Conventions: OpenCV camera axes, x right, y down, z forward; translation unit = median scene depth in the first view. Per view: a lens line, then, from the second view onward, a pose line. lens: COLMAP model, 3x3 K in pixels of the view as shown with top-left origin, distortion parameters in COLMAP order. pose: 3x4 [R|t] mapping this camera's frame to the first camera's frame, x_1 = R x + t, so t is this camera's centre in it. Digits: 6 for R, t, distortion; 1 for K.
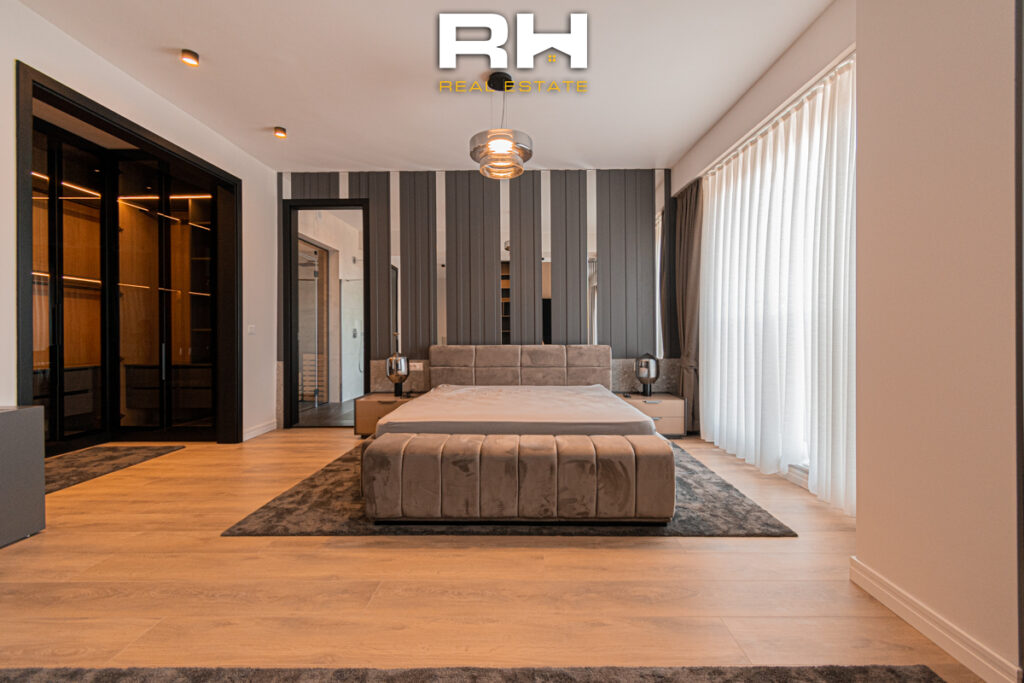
lens RADIAL K [[457.5, 0, 517.9], [0, 457.5, 340.9], [0, 0, 1]] dist [-0.004018, 0.000211]
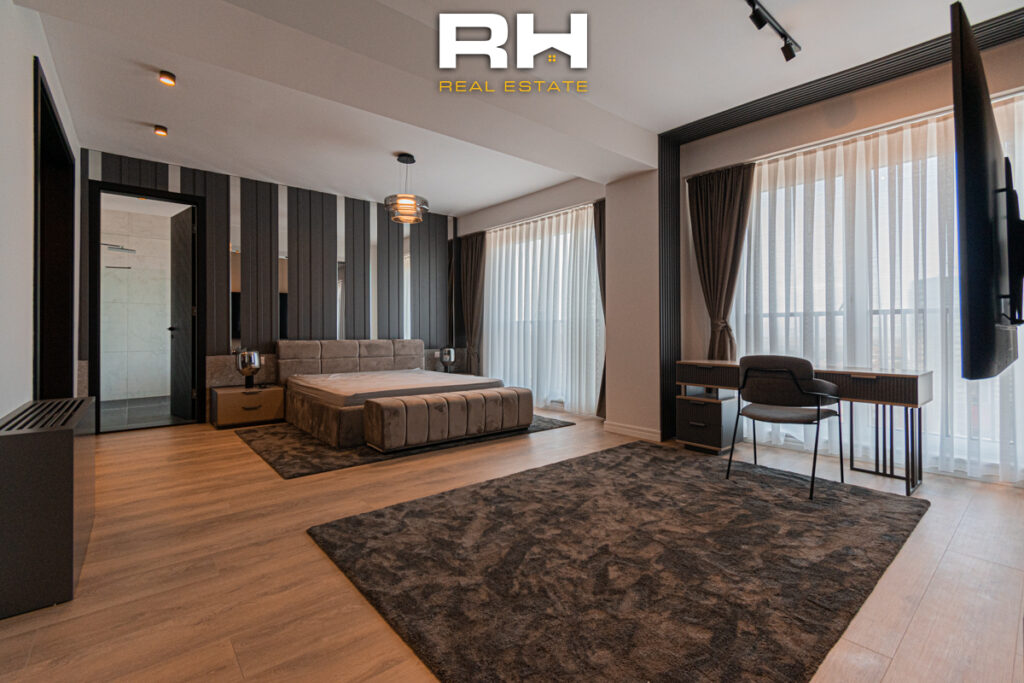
lens RADIAL K [[457.5, 0, 507.8], [0, 457.5, 334.7], [0, 0, 1]] dist [-0.004018, 0.000211]
pose [[0.768354, -0.001215, 0.640024, -0.488138], [0.006352, 0.999963, -0.005727, 0.005083], [-0.639994, 0.008466, 0.768333, -0.222957]]
